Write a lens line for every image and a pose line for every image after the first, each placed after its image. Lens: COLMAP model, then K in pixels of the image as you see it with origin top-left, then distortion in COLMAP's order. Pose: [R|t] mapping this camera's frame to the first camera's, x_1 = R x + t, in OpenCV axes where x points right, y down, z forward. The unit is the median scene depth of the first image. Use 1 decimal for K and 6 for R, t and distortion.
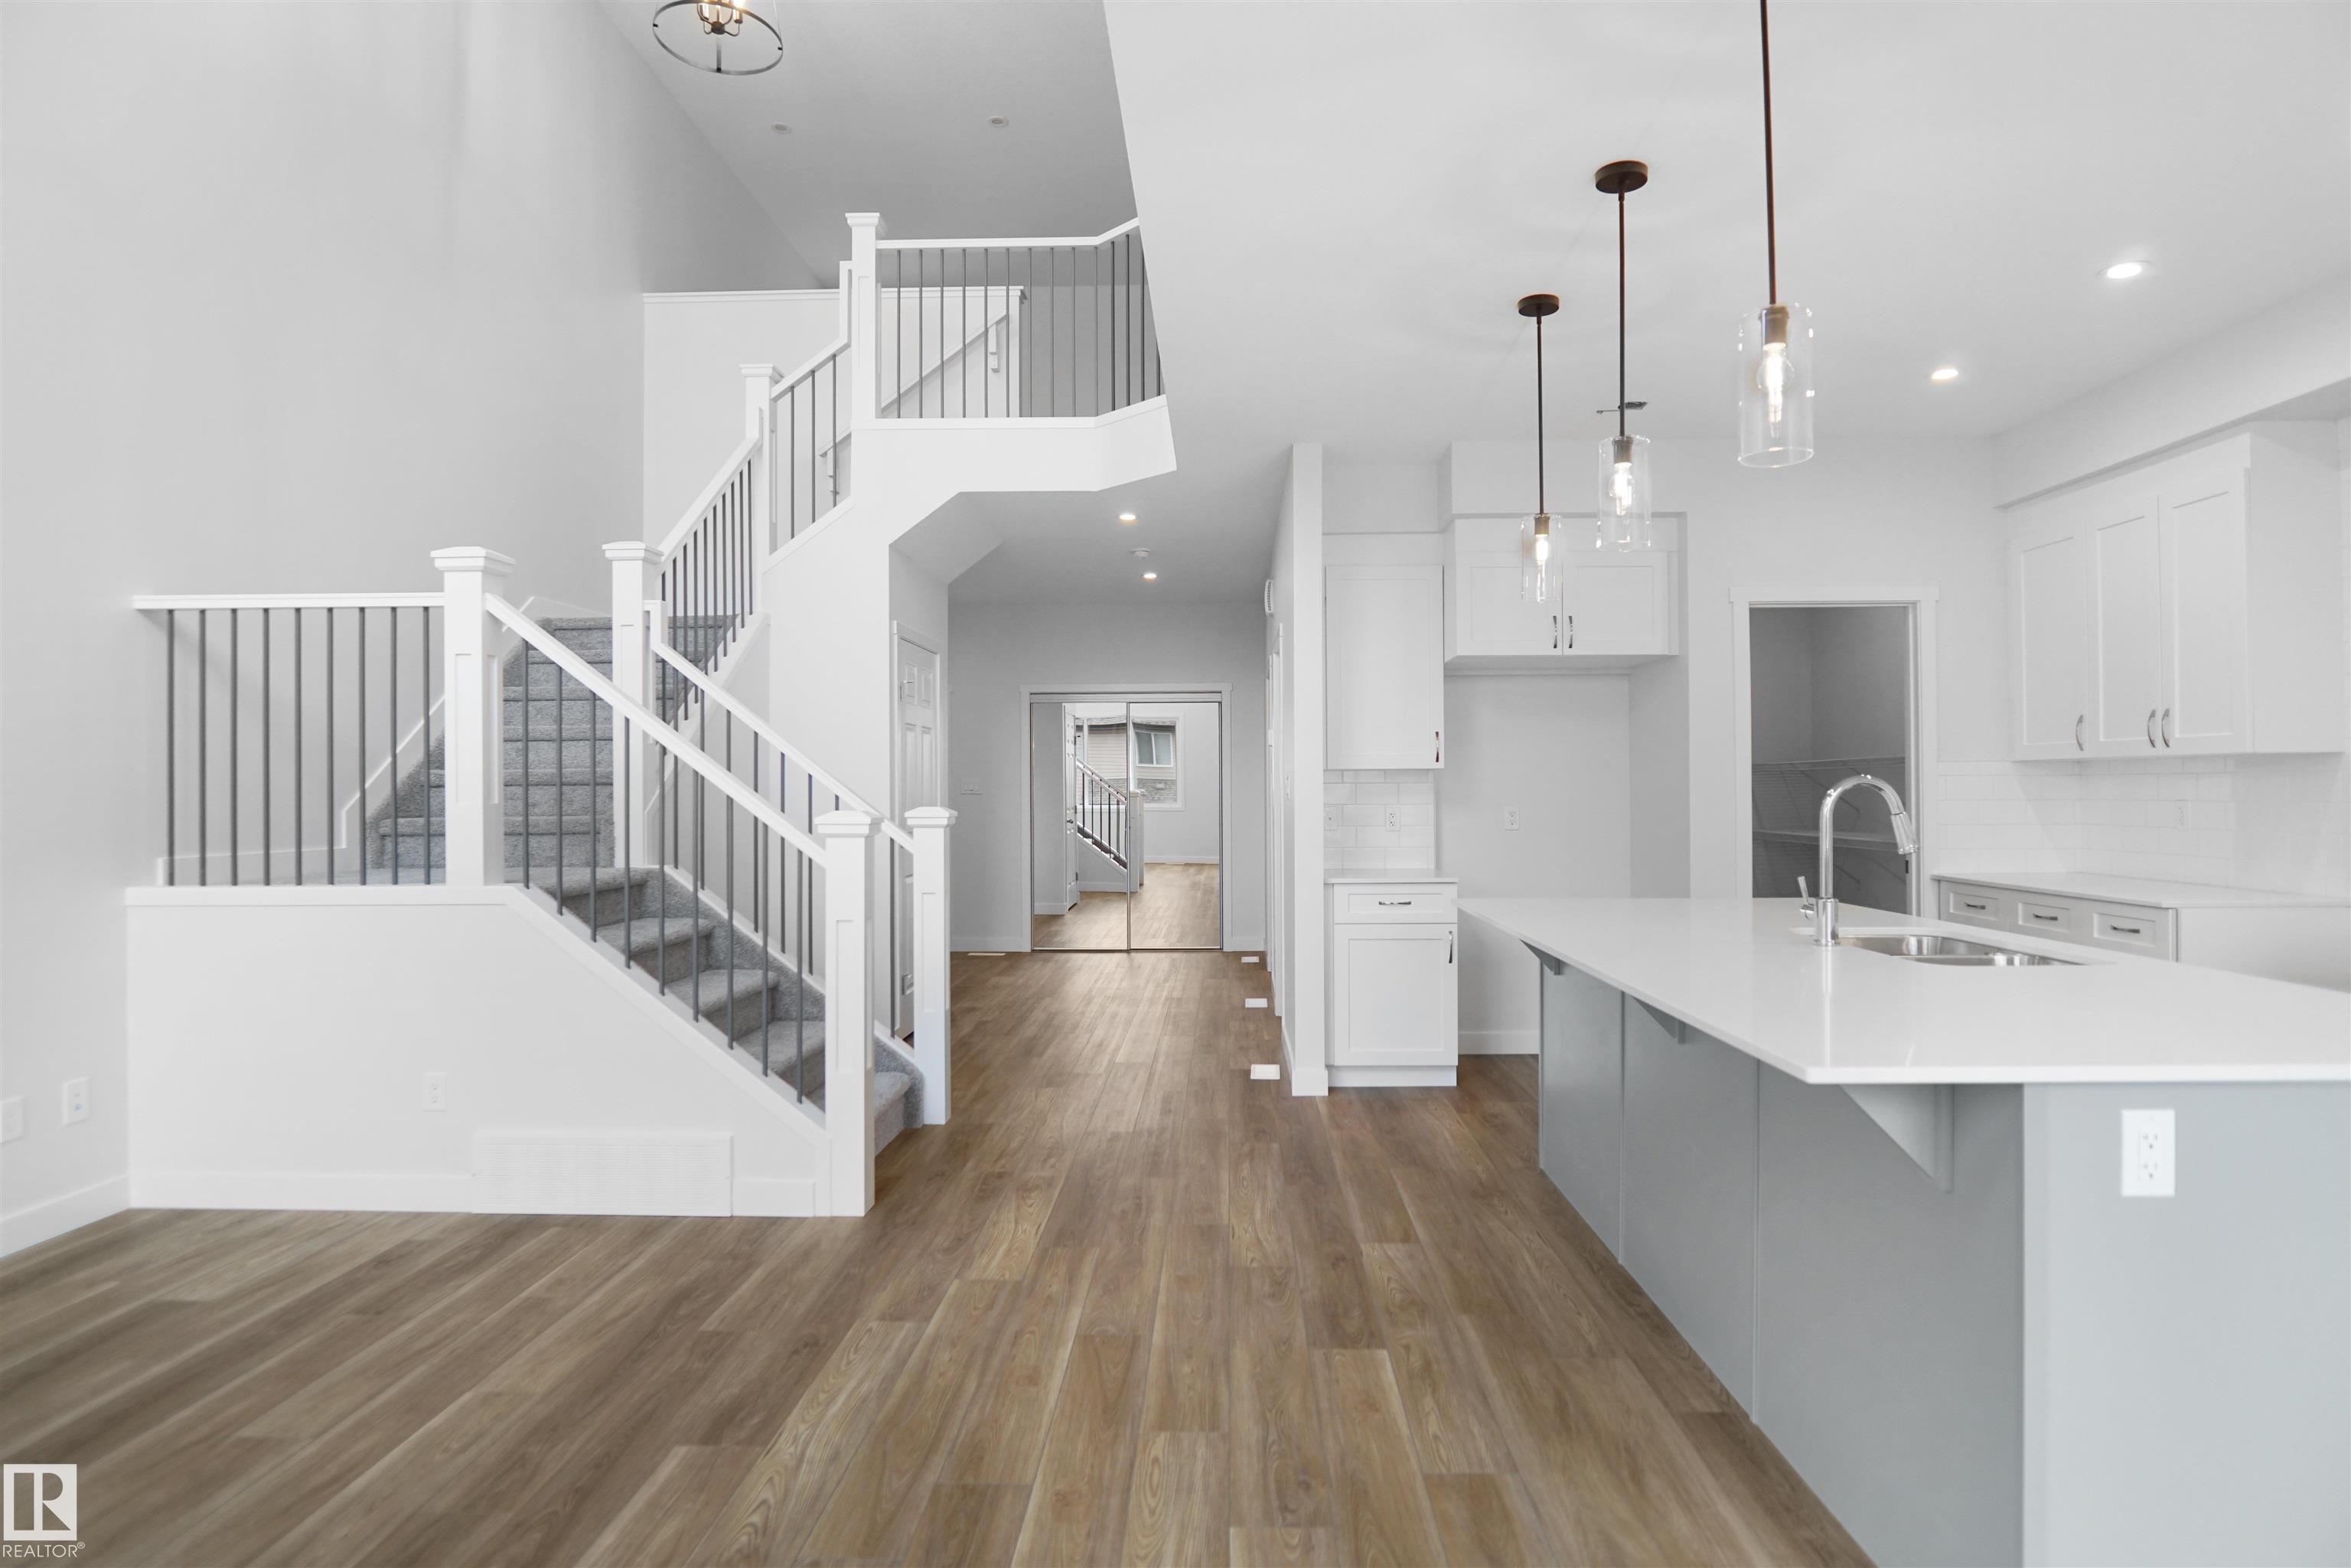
lens RADIAL K [[1283.8, 0, 1216.1], [0, 1283.8, 778.5], [0, 0, 1]] dist [-0.030998, 0.009379]
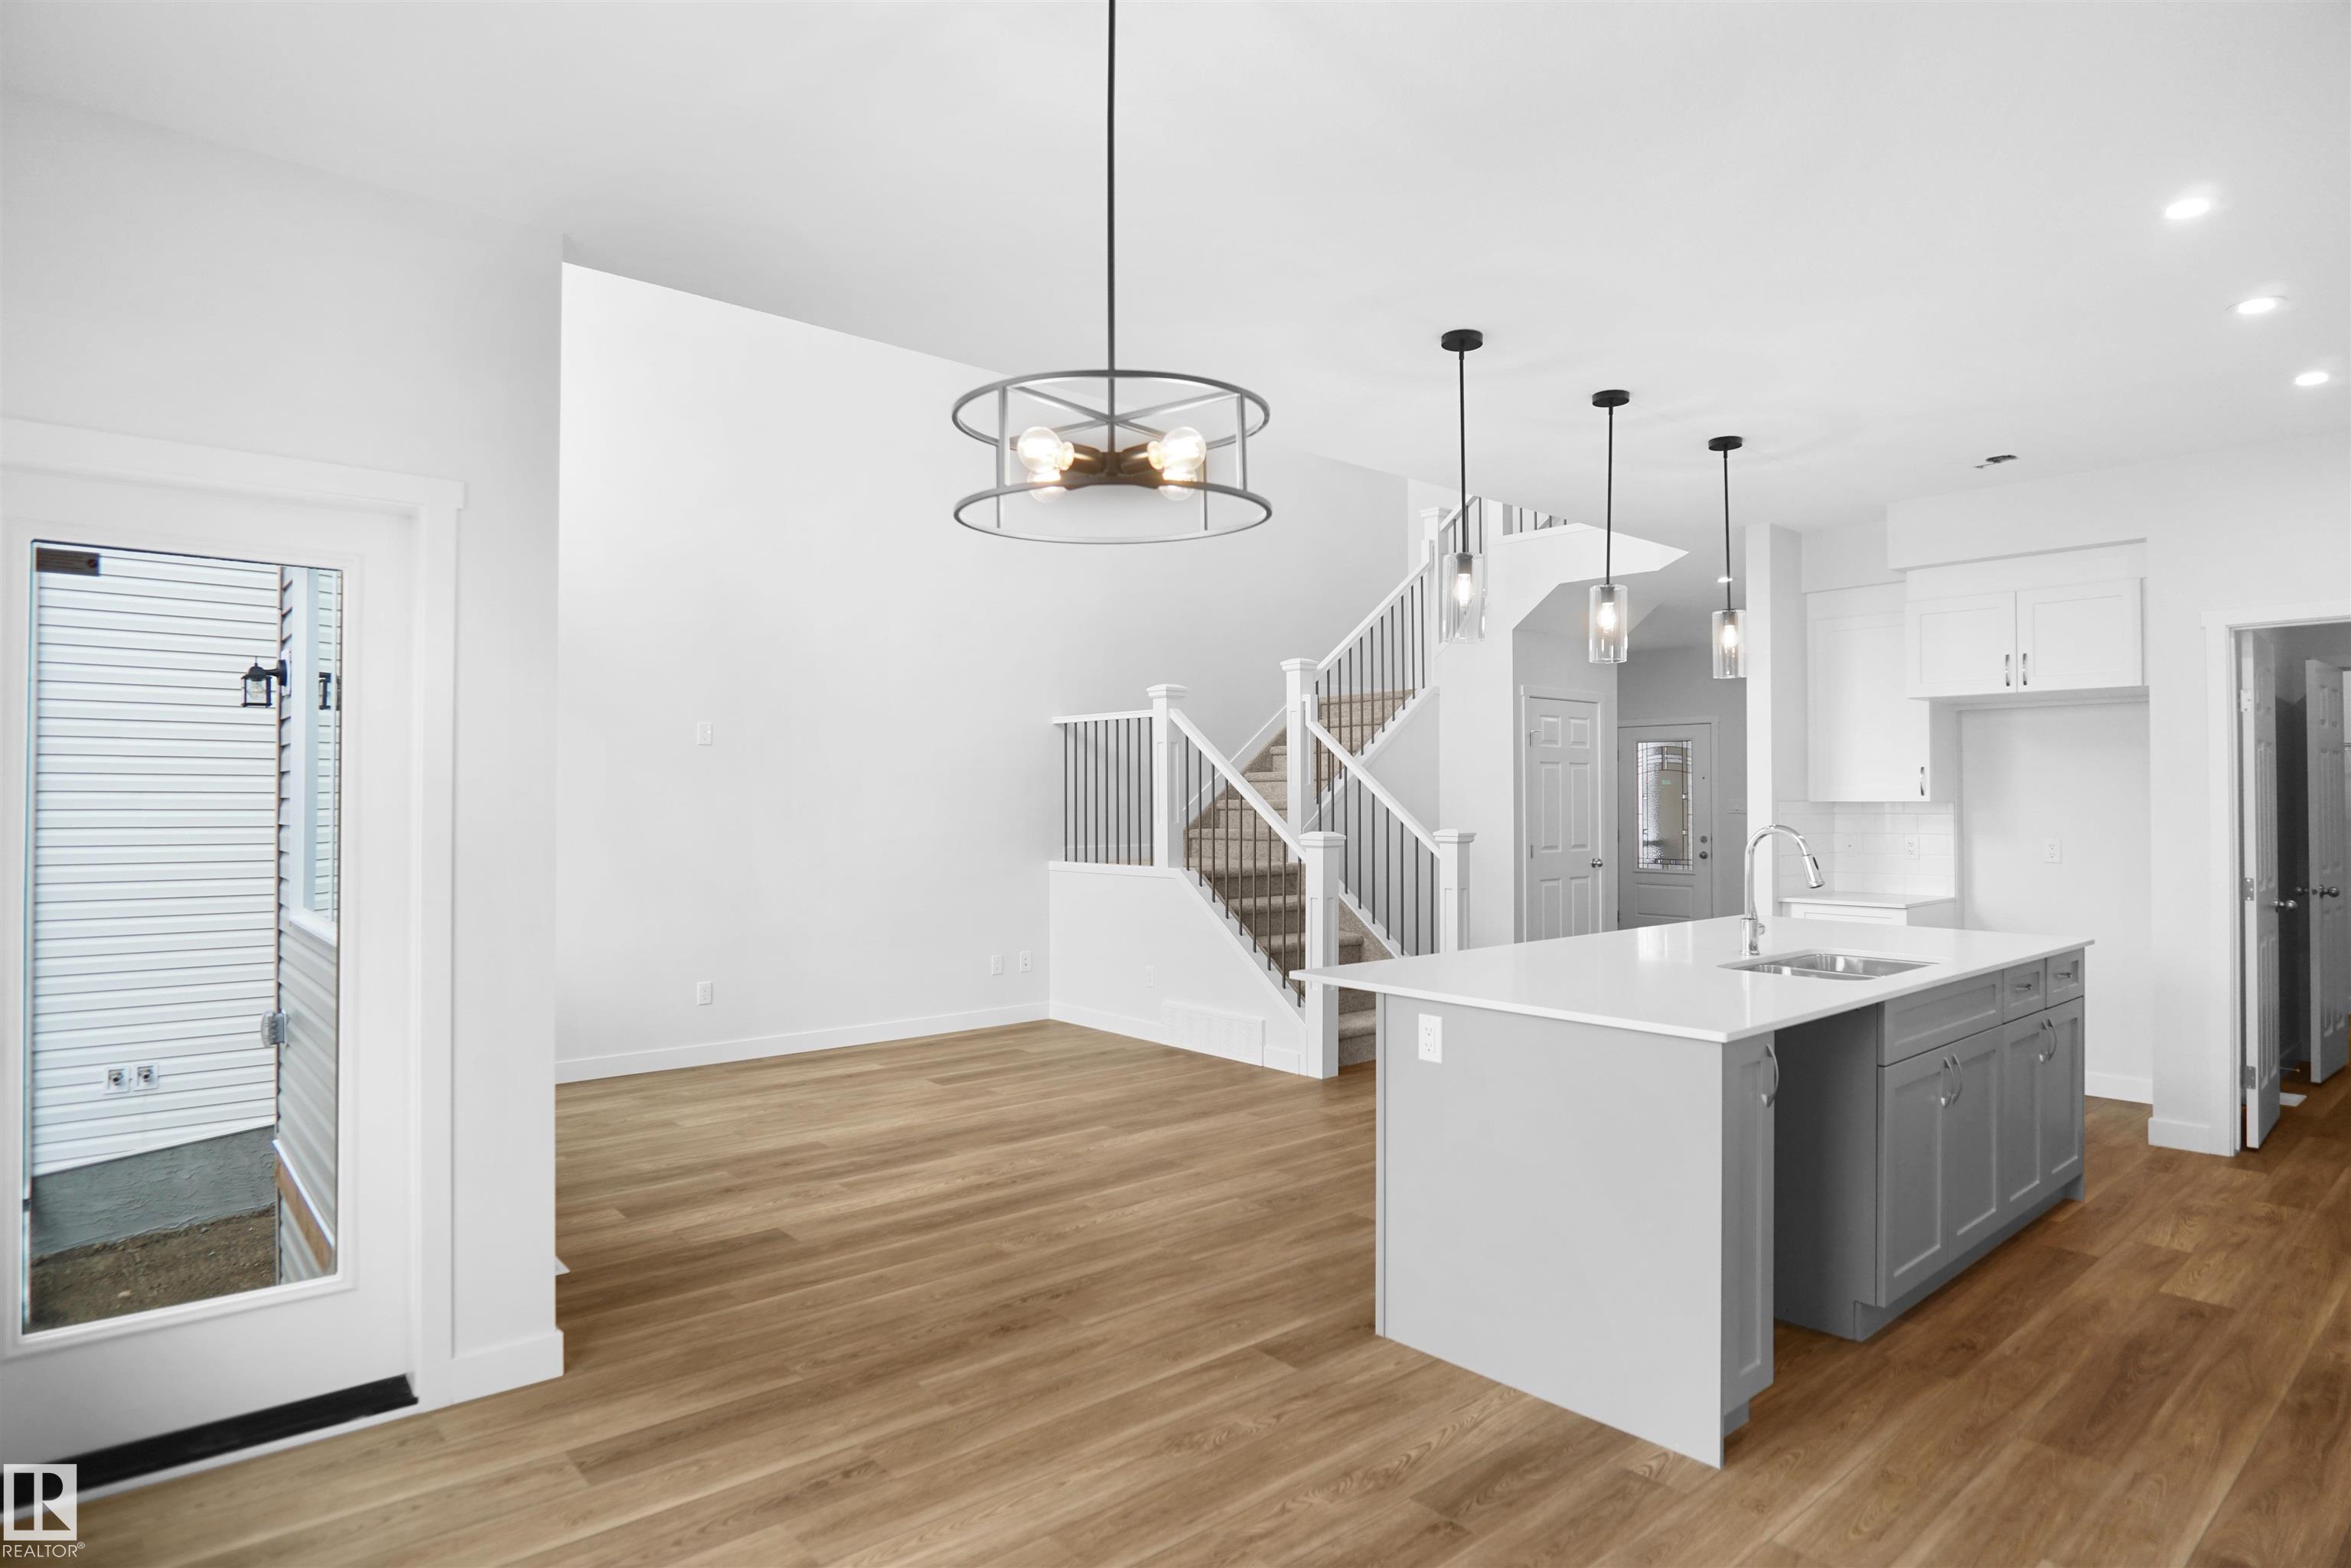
lens RADIAL K [[1283.8, 0, 1193.2], [0, 1283.8, 785.3], [0, 0, 1]] dist [-0.030998, 0.009379]
pose [[0.673936, -0.003136, -0.738783, 0.870088], [0.002961, 0.999994, -0.001544, -0.033122], [0.738784, -0.001147, 0.673941, -0.239817]]
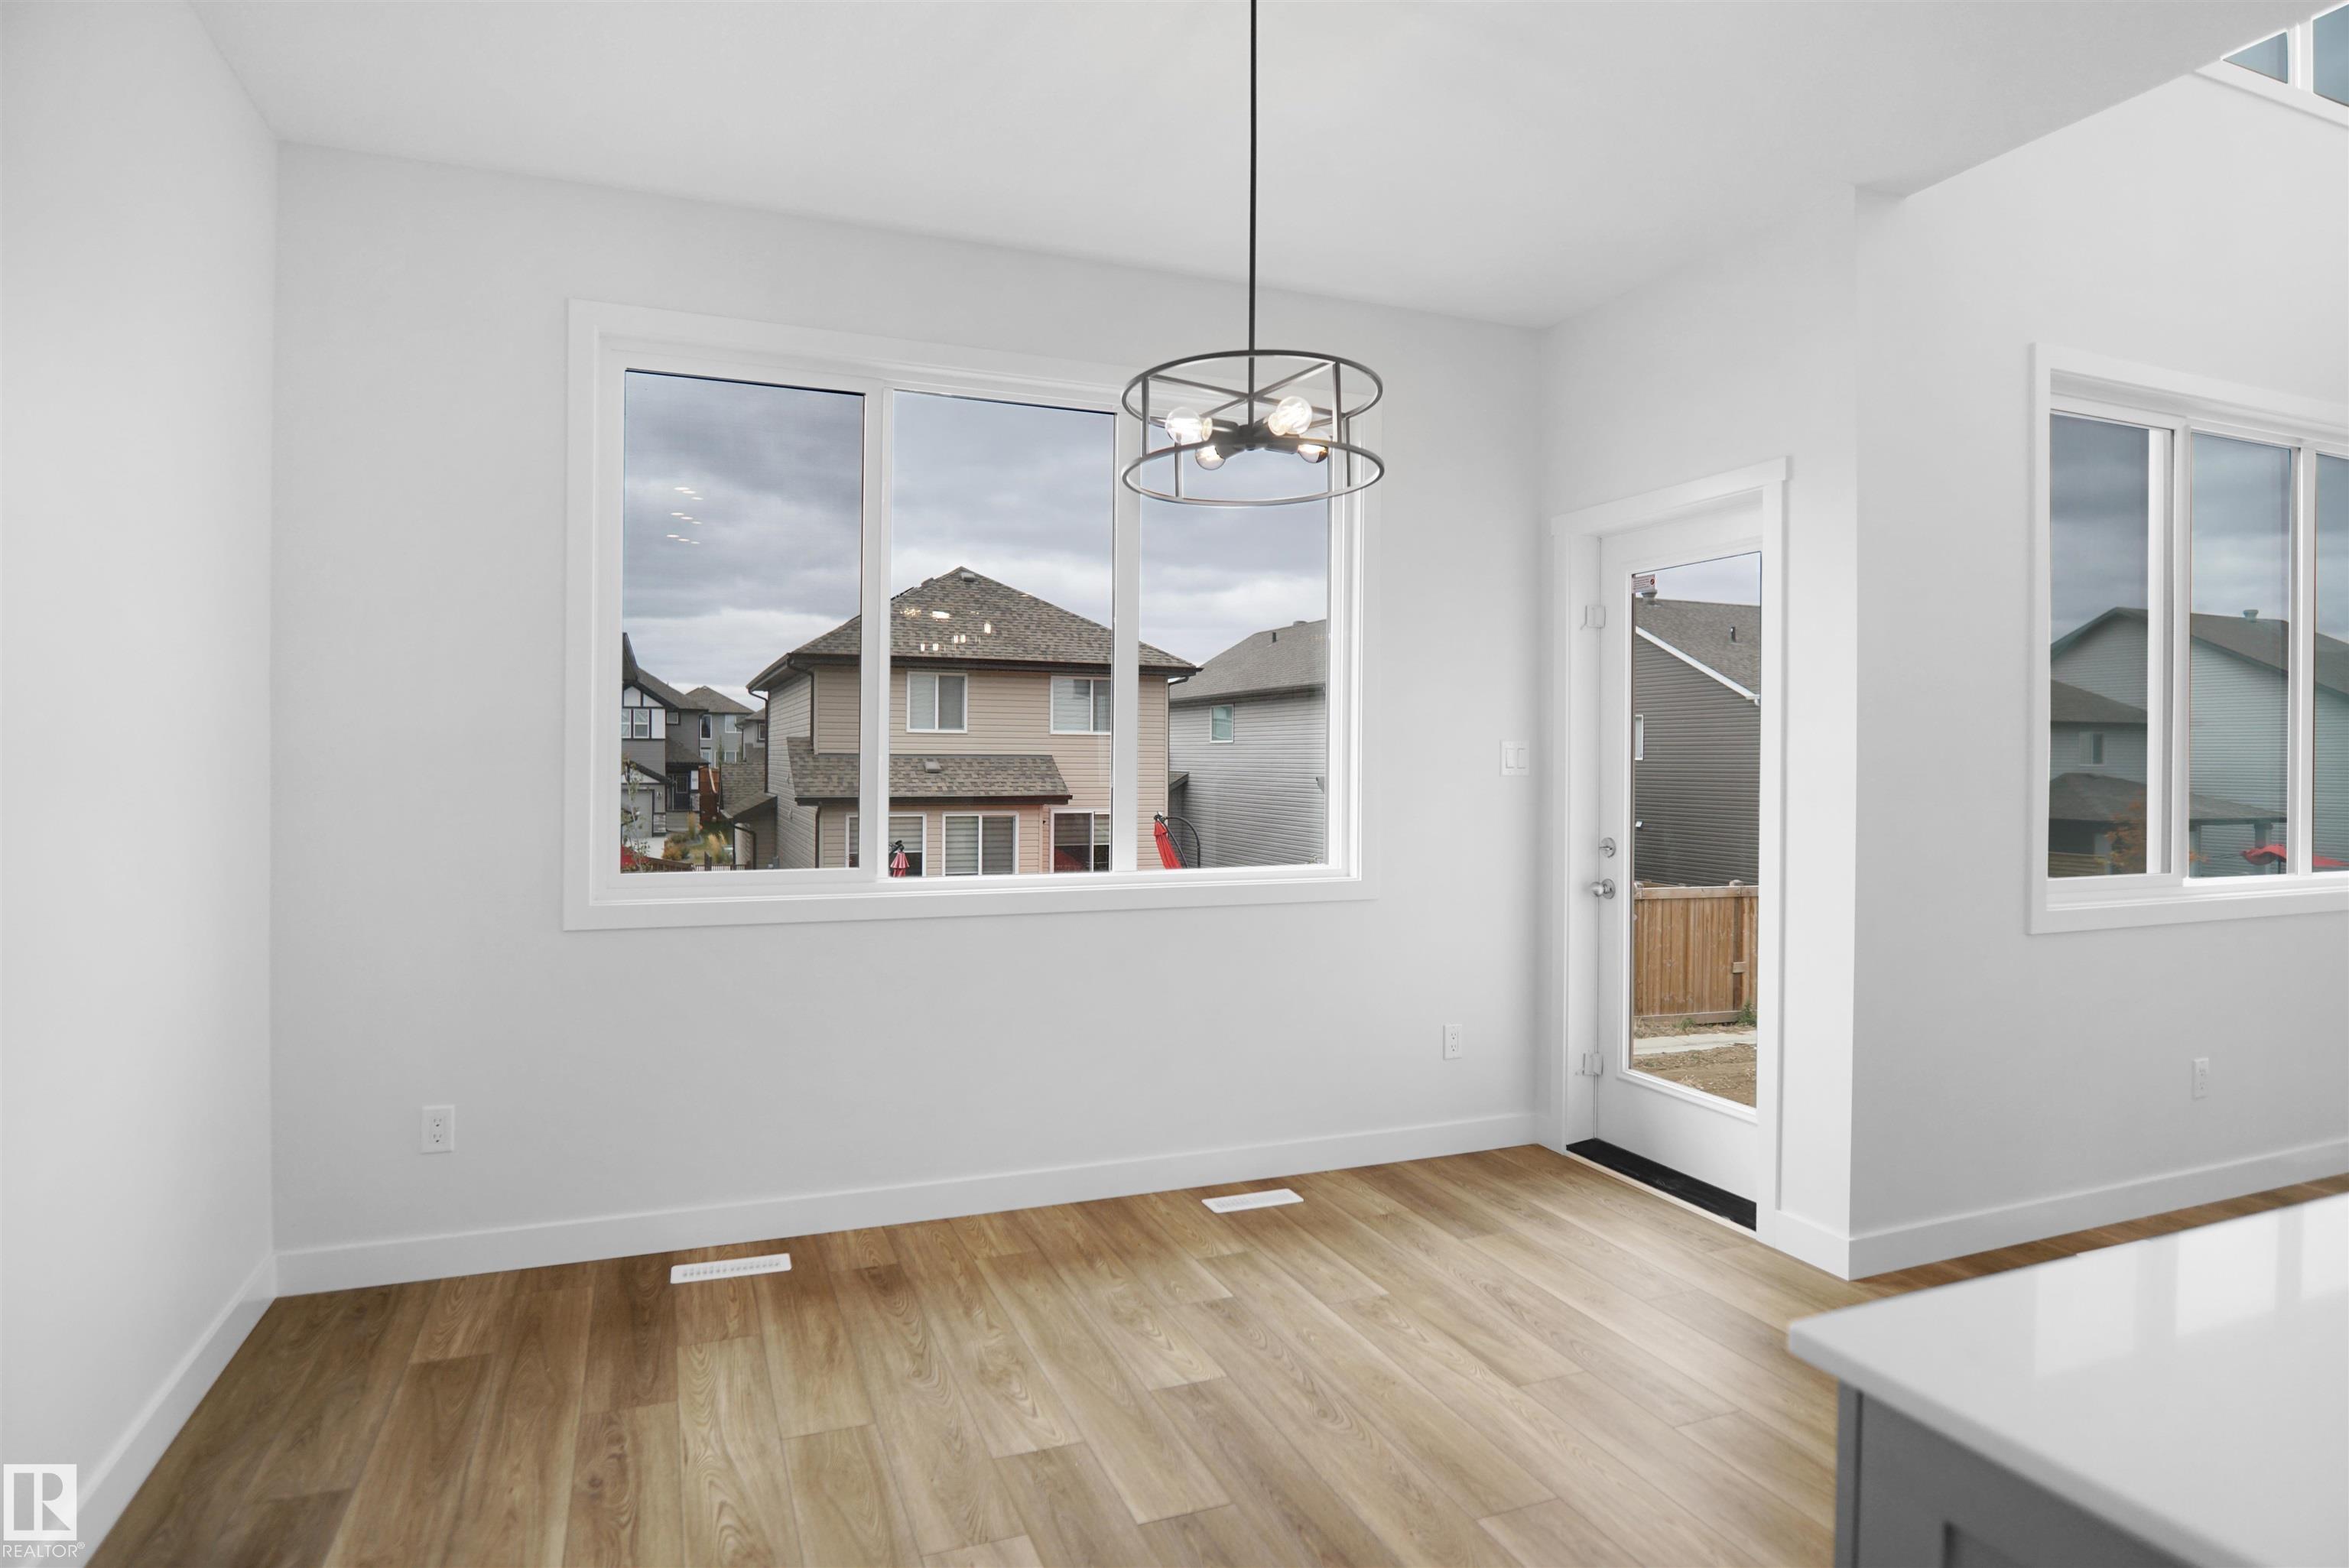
lens RADIAL K [[1282.6, 0, 1173.9], [0, 1282.6, 761.5], [0, 0, 1]] dist [-0.030998, 0.009379]
pose [[-0.921651, -0.000397, -0.388020, 0.752700], [0.001900, 0.999983, -0.005534, -0.006839], [0.388016, -0.005838, -0.921634, 0.633160]]
